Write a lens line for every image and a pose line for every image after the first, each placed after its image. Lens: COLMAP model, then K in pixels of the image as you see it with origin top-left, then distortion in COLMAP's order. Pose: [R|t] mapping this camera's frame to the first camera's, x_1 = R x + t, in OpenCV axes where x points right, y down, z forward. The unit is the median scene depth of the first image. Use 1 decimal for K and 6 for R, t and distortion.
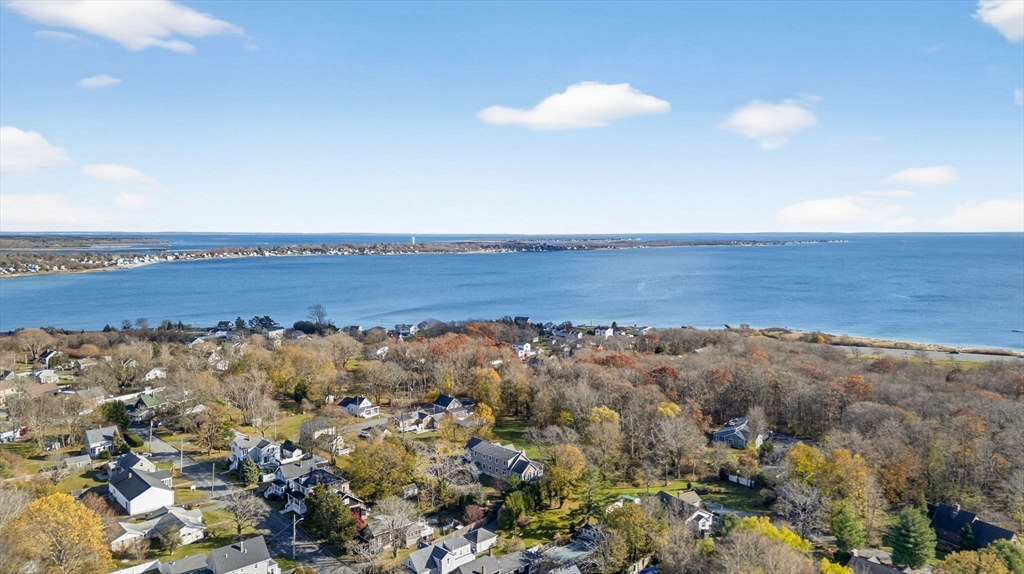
lens RADIAL K [[735.1, 0, 528.7], [0, 735.1, 287.9], [0, 0, 1]] dist [0.096941, -0.119679]
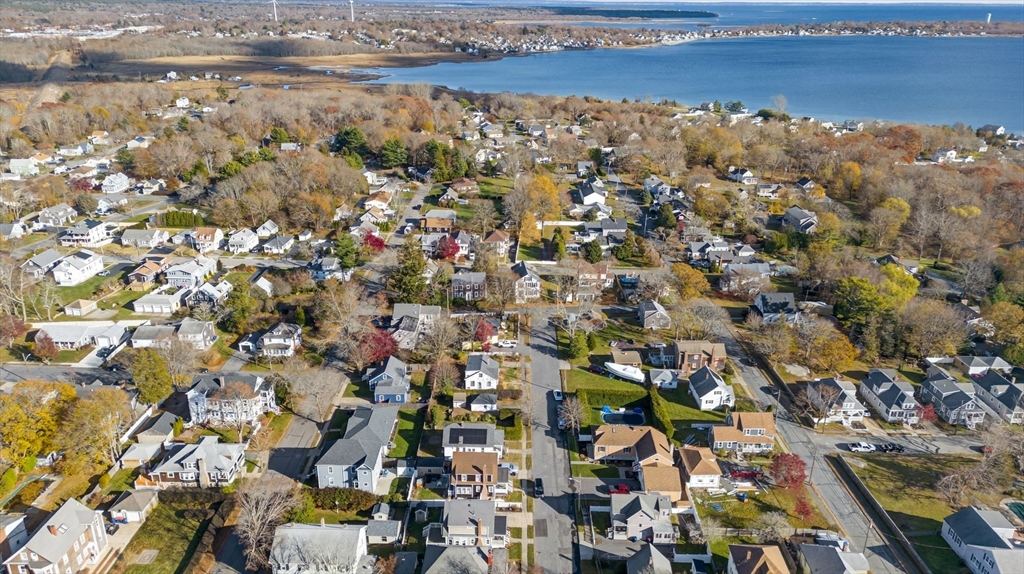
lens RADIAL K [[707.6, 0, 512.0], [0, 707.6, 287.0], [0, 0, 1]] dist [0.092616, -0.085302]
pose [[0.760853, 0.248346, -0.599522, 0.328890], [-0.063356, 0.947886, 0.312246, -0.038506], [0.645824, -0.199590, 0.736936, -0.352449]]
